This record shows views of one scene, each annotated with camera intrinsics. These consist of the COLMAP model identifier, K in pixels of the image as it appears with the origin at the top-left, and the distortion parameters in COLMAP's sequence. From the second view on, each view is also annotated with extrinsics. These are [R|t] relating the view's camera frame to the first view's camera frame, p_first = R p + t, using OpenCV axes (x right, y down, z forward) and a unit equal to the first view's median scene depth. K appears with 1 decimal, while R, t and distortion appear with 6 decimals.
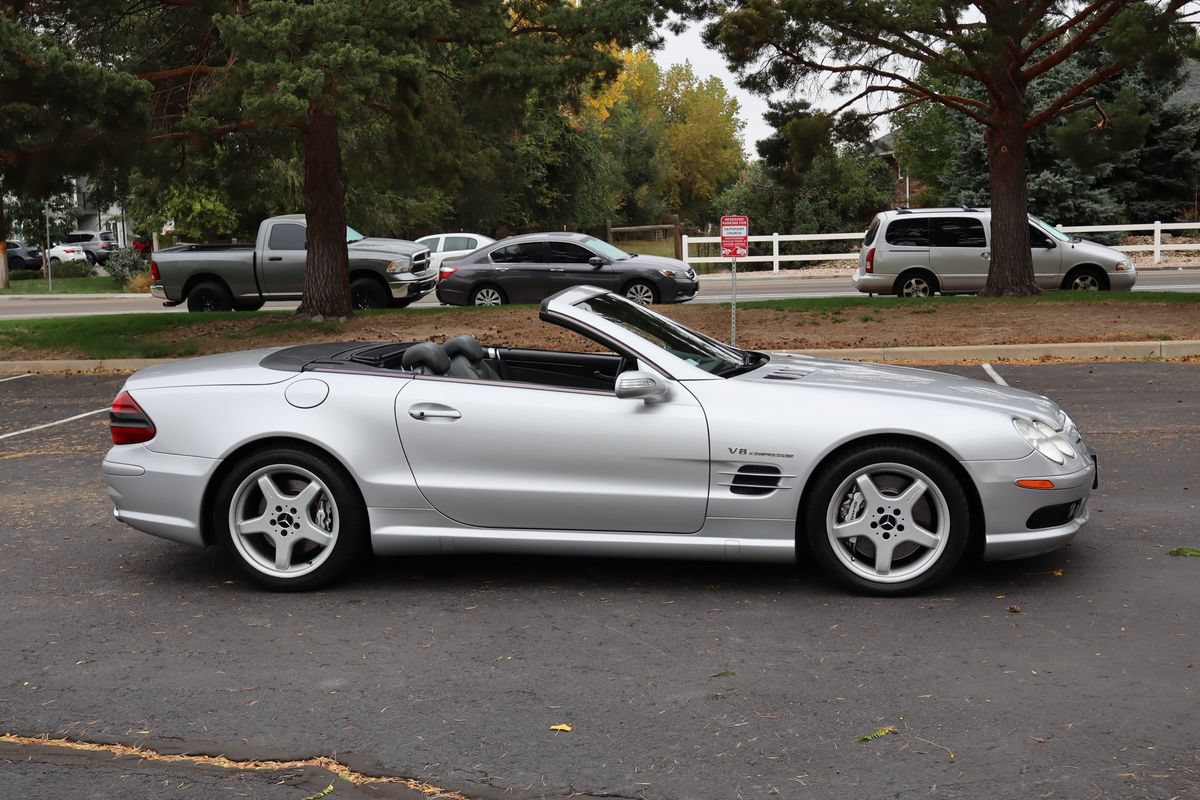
lens RADIAL K [[1513.9, 0, 596.2], [0, 1513.9, 400.9], [0, 0, 1]] dist [-0.001110, -0.005012]
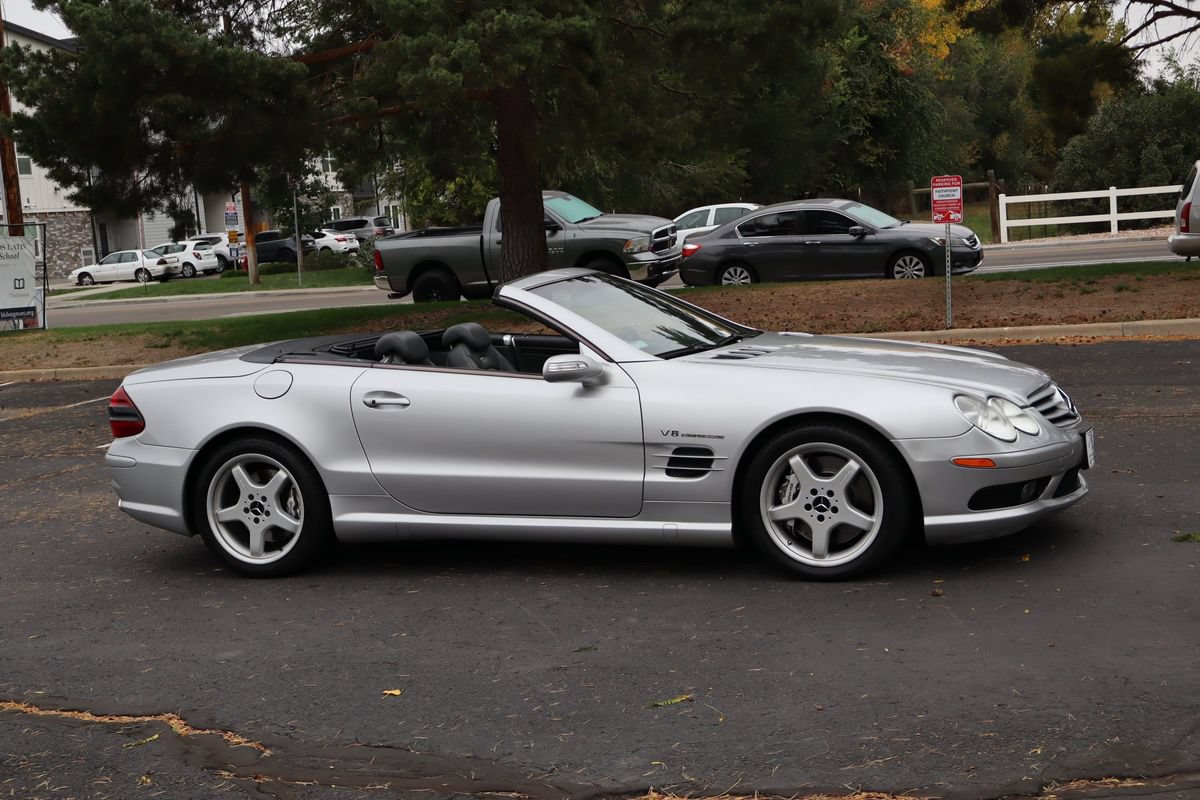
lens RADIAL K [[1789.0, 0, 593.5], [0, 1789.0, 402.8], [0, 0, 1]] dist [-0.001397, -0.009772]
pose [[0.976844, -0.019399, -0.213070, 0.277707], [0.019952, 0.999801, 0.000447, 0.011293], [0.213019, -0.004688, 0.977037, -0.138096]]
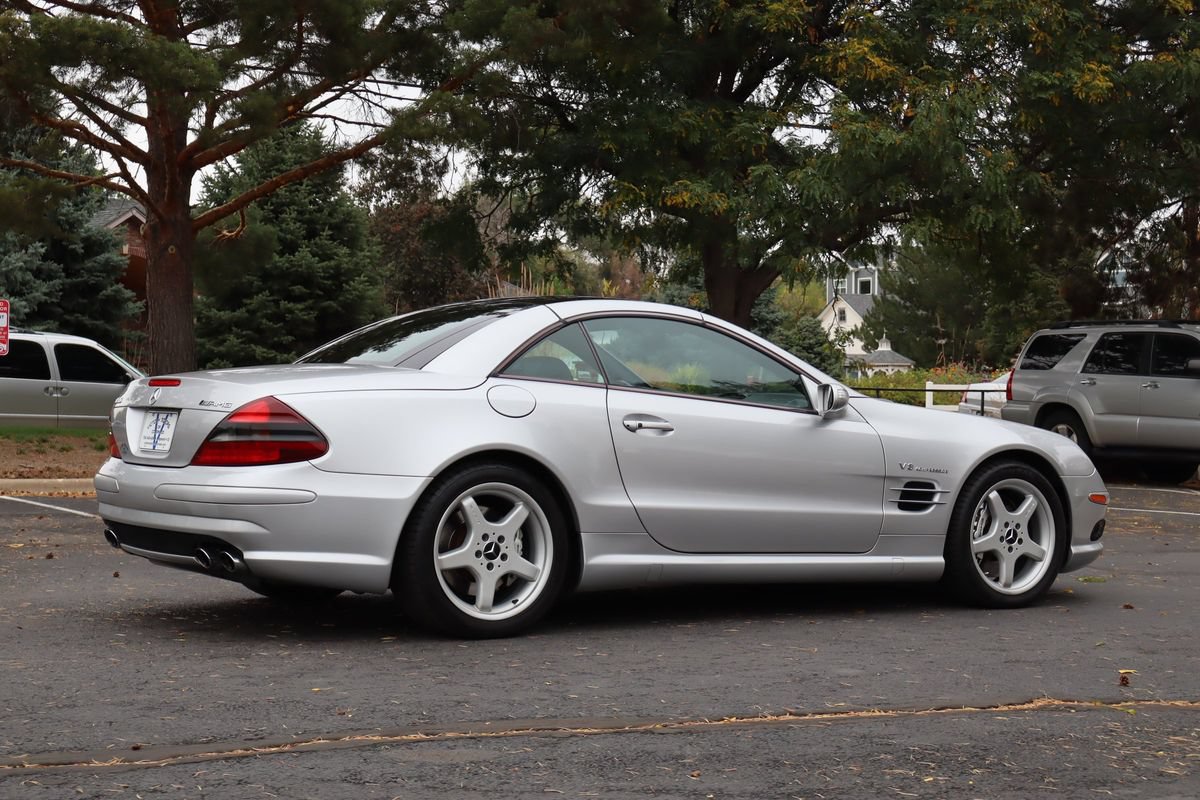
lens RADIAL K [[2110.8, 0, 601.6], [0, 2110.8, 402.0], [0, 0, 1]] dist [0.012156, -0.019761]
pose [[0.749838, 0.036866, 0.660594, -0.929248], [0.041408, 0.993874, -0.102467, 0.118690], [-0.660324, 0.104187, 0.743718, 0.086878]]
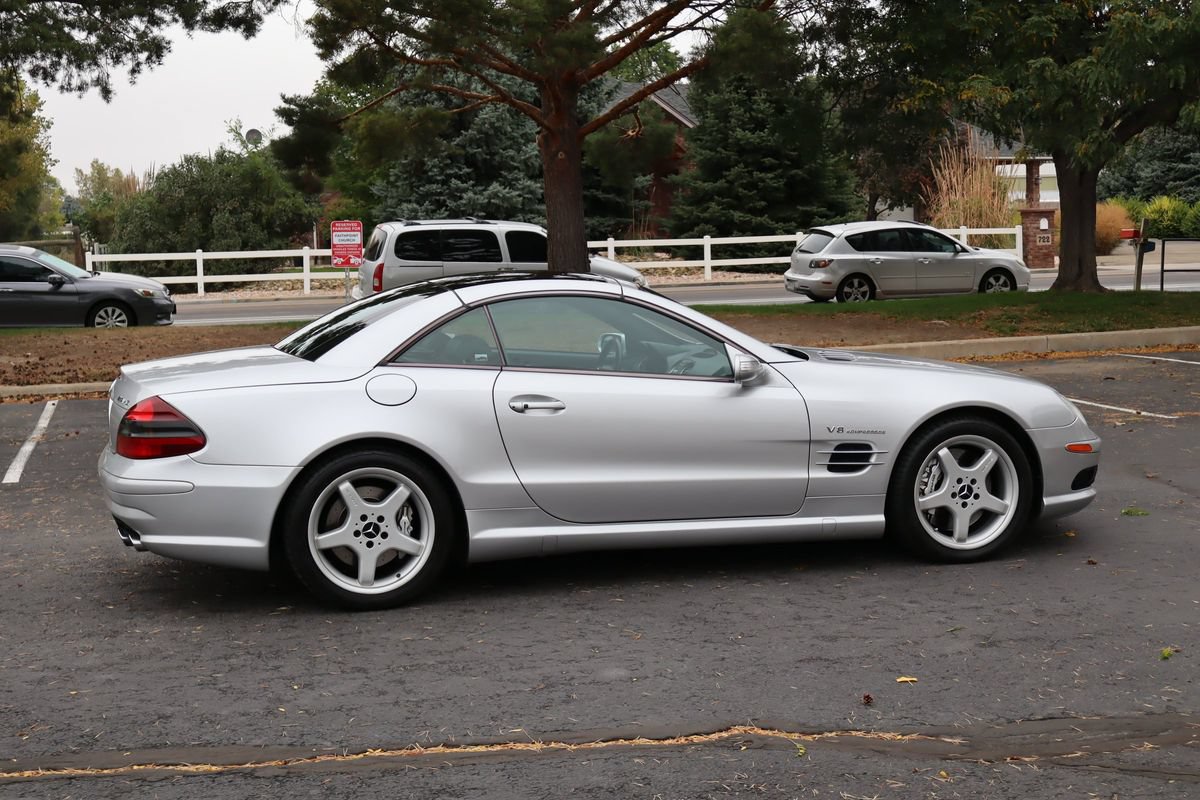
lens RADIAL K [[1769.8, 0, 599.5], [0, 1769.8, 402.4], [0, 0, 1]] dist [0.011181, -0.018026]
pose [[0.912667, -0.032547, 0.407406, -0.507722], [0.044324, 0.998827, -0.019498, 0.029210], [-0.406293, 0.035853, 0.913039, -0.021434]]
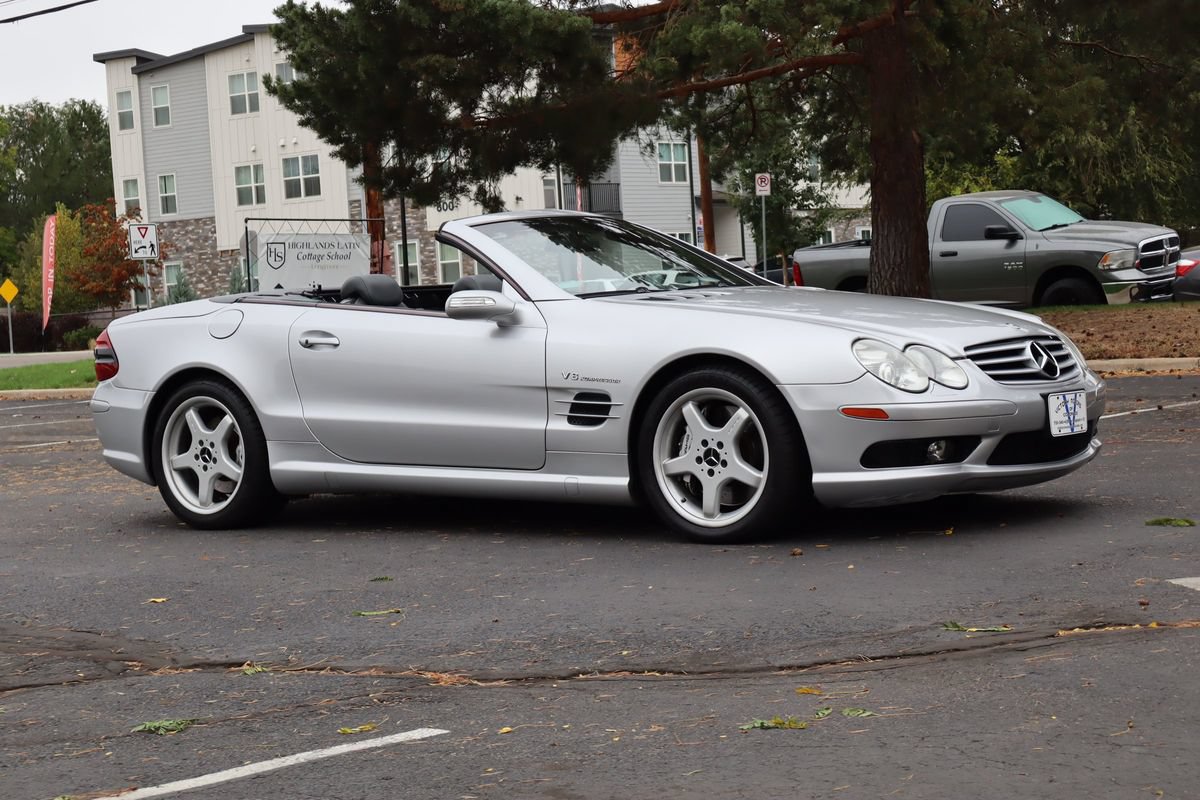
lens RADIAL K [[2371.3, 0, 599.0], [0, 2371.3, 398.4], [0, 0, 1]] dist [0.014494, 0.142467]
pose [[0.877852, 0.003891, -0.478916, 0.742069], [-0.026543, 0.998825, -0.040540, 0.097530], [0.478196, 0.048300, 0.876924, -0.213920]]
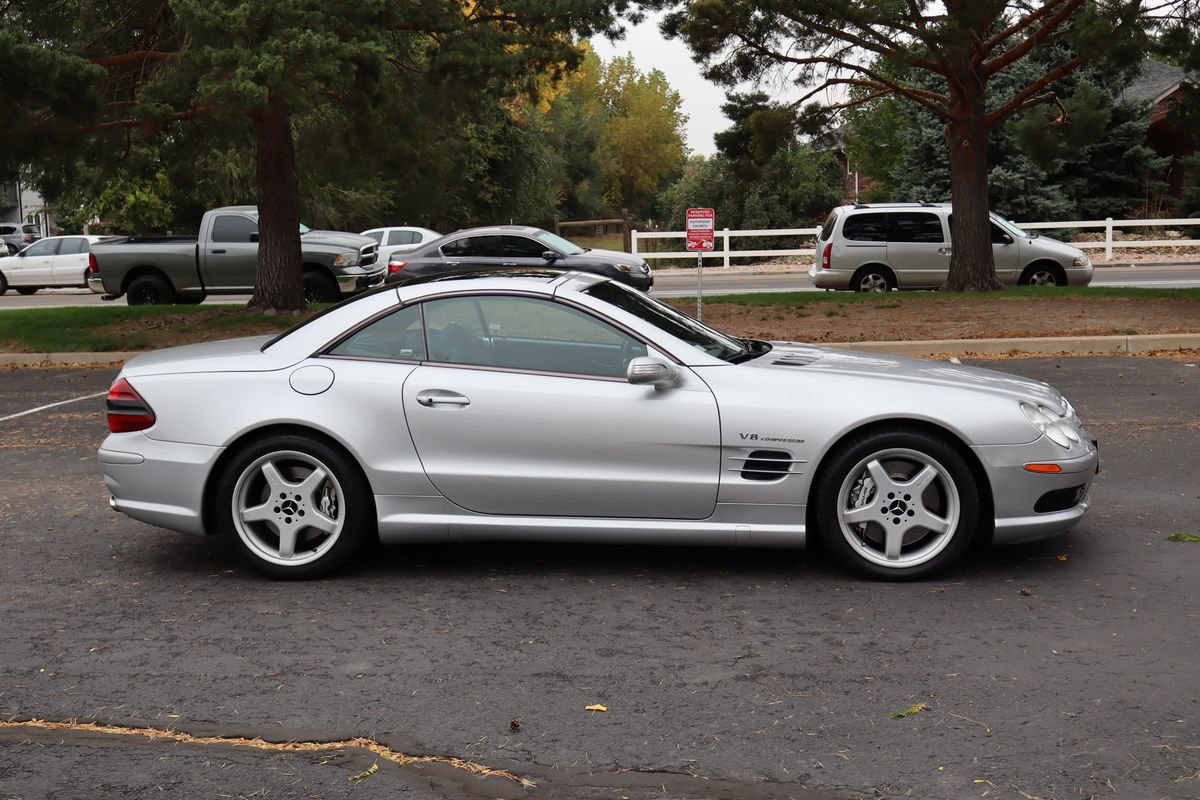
lens RADIAL K [[1549.2, 0, 594.4], [0, 1549.2, 403.2], [0, 0, 1]] dist [0.003687, -0.000094]
pose [[0.999169, 0.000129, 0.040761, -0.047771], [-0.000181, 0.999999, 0.001278, 0.009261], [-0.040761, -0.001284, 0.999168, -0.018470]]
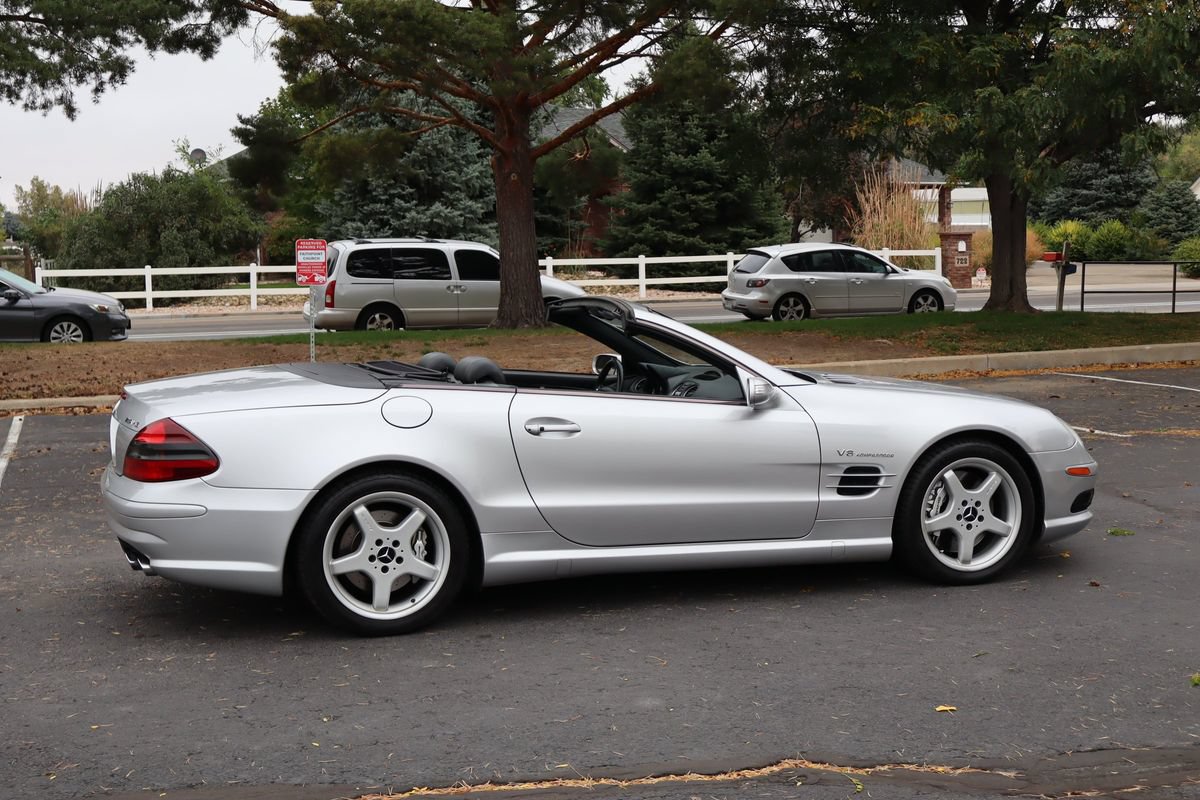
lens RADIAL K [[1696.3, 0, 600.3], [0, 1696.3, 398.6], [0, 0, 1]] dist [0.004804, 0.041819]
pose [[0.893149, -0.026455, 0.448981, -0.538011], [0.042856, 0.998732, -0.026404, 0.018651], [-0.447714, 0.042824, 0.893151, 0.046957]]
